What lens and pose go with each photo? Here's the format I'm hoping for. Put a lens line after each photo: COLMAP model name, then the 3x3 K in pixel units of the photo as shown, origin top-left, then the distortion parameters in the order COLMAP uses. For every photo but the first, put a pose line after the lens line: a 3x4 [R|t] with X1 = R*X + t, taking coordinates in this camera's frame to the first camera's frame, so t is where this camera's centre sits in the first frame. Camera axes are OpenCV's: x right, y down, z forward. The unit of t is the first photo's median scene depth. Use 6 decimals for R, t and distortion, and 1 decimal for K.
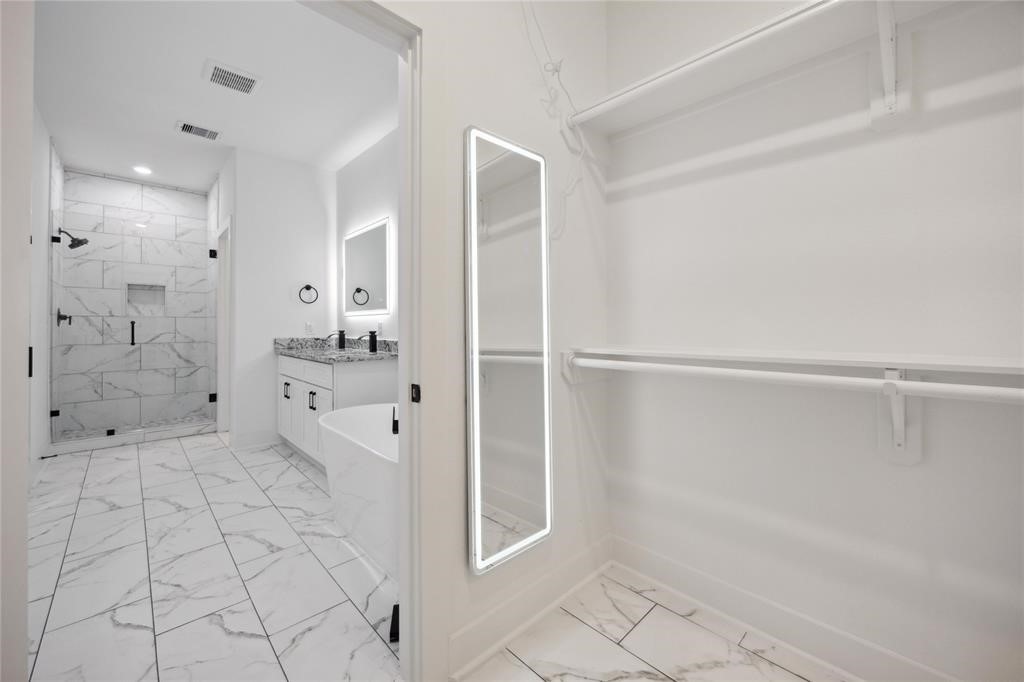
lens RADIAL K [[395.6, 0, 501.3], [0, 395.6, 324.5], [0, 0, 1]] dist [-0.001151, 0.000246]
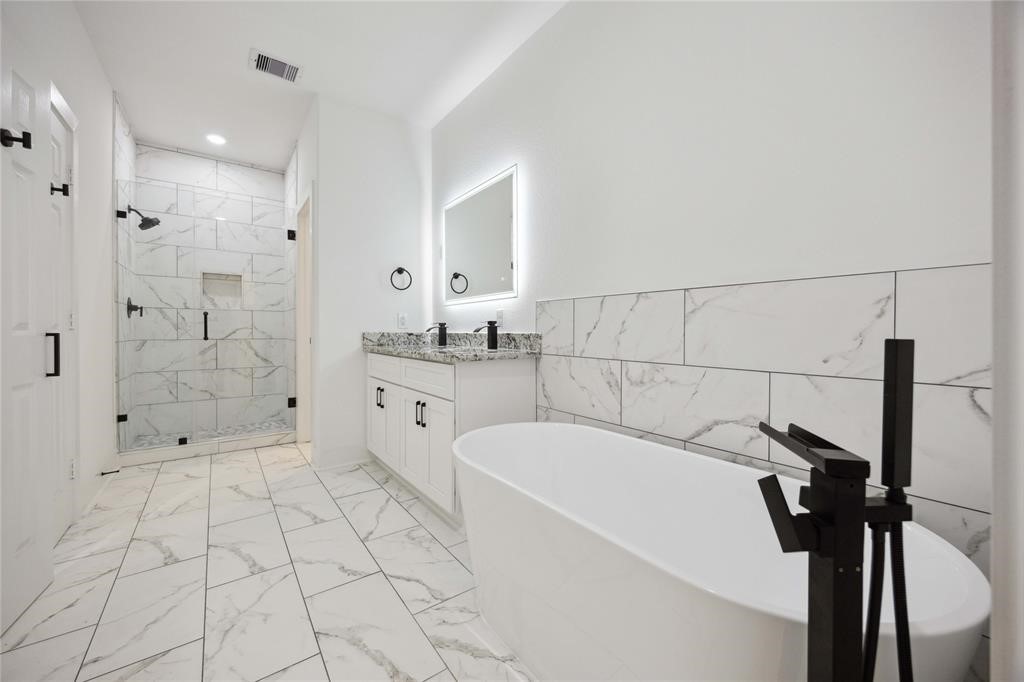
lens RADIAL K [[395.6, 0, 509.7], [0, 395.6, 333.0], [0, 0, 1]] dist [-0.001151, 0.000246]
pose [[0.992966, 0.002742, -0.118365, -0.198049], [-0.001516, 0.999944, 0.010449, 0.030272], [0.118387, -0.010196, 0.992915, 0.254641]]
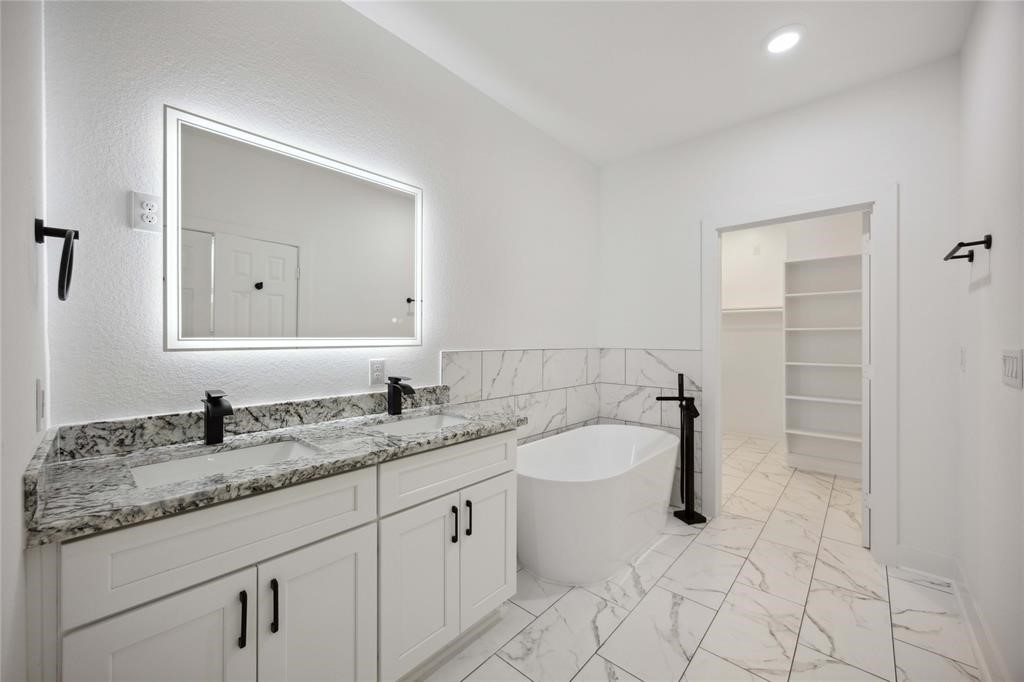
lens RADIAL K [[395.6, 0, 514.4], [0, 395.6, 337.7], [0, 0, 1]] dist [-0.001151, 0.000246]
pose [[-0.088258, 0.004153, 0.996089, -0.844644], [-0.008352, 0.999953, -0.004909, -0.033218], [-0.996063, -0.008753, -0.088219, 0.837822]]
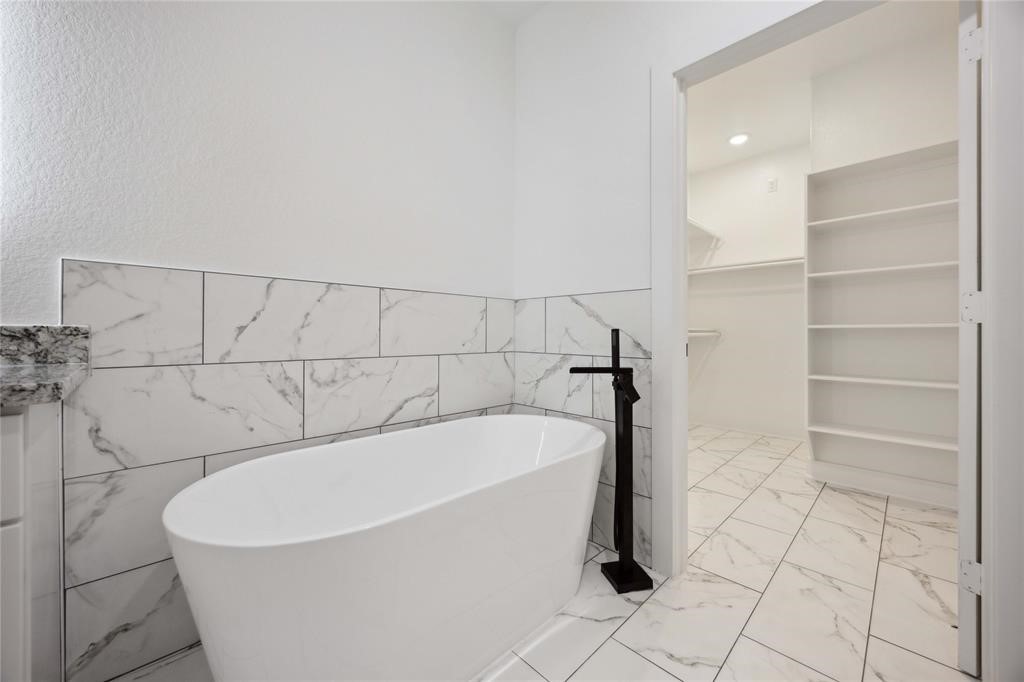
lens RADIAL K [[395.6, 0, 515.4], [0, 395.6, 332.4], [0, 0, 1]] dist [-0.001151, 0.000246]
pose [[-0.029856, 0.002626, 0.999551, -0.539921], [-0.006575, 0.999974, -0.002823, 0.040649], [-0.999533, -0.006656, -0.029838, 0.561139]]
